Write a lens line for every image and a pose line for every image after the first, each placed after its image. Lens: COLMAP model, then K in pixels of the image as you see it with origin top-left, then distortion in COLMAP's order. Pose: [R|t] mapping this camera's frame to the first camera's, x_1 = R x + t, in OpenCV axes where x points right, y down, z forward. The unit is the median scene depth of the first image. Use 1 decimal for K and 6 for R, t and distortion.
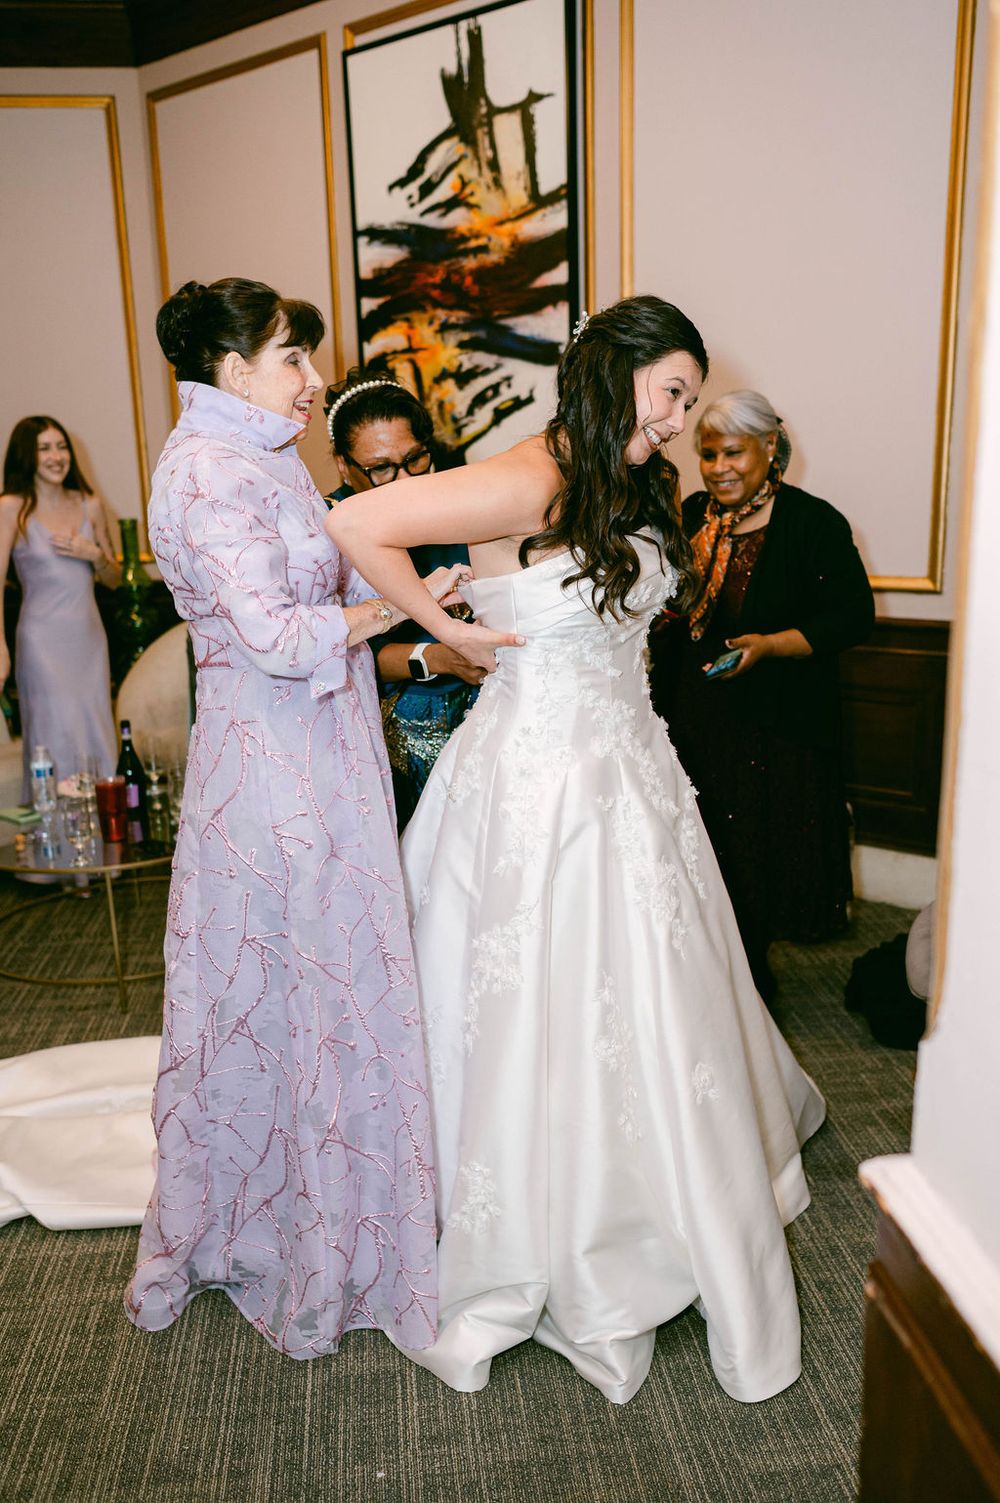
lens RADIAL K [[1238.2, 0, 500.4], [0, 1238.2, 751.6], [0, 0, 1]] dist [-0.002809, 0.002099]
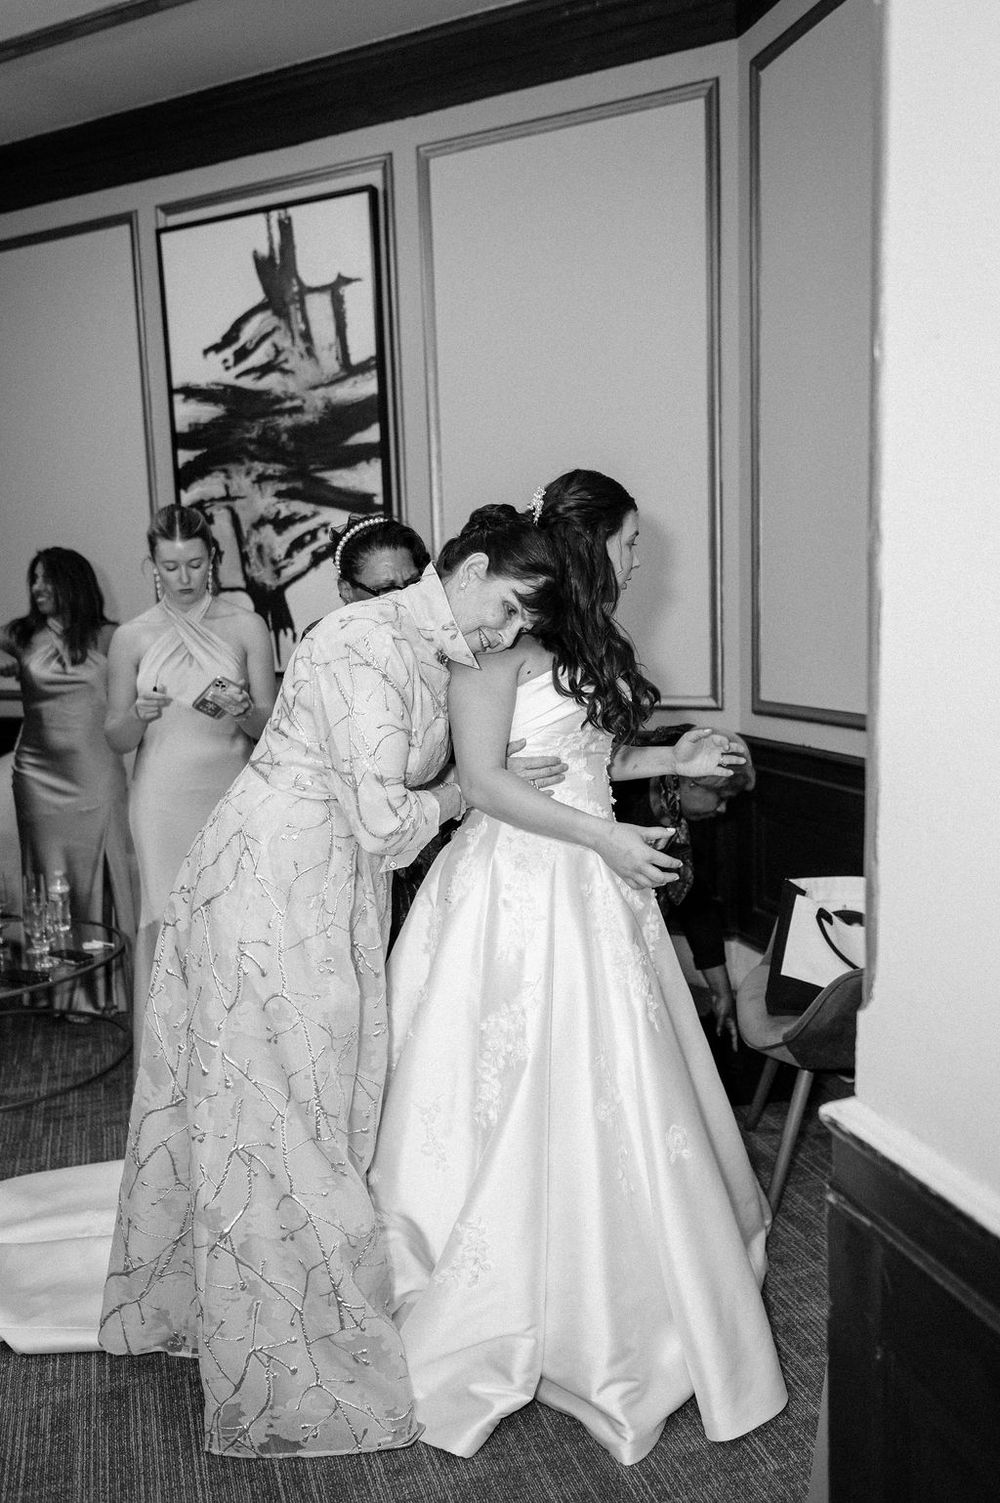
lens RADIAL K [[1238.2, 0, 499.8], [0, 1238.2, 754.1], [0, 0, 1]] dist [-0.002809, 0.002099]
pose [[0.979124, -0.034121, 0.200380, -0.069662], [0.053750, 0.994182, -0.093348, 0.008918], [-0.196029, 0.102170, 0.975261, -0.072745]]
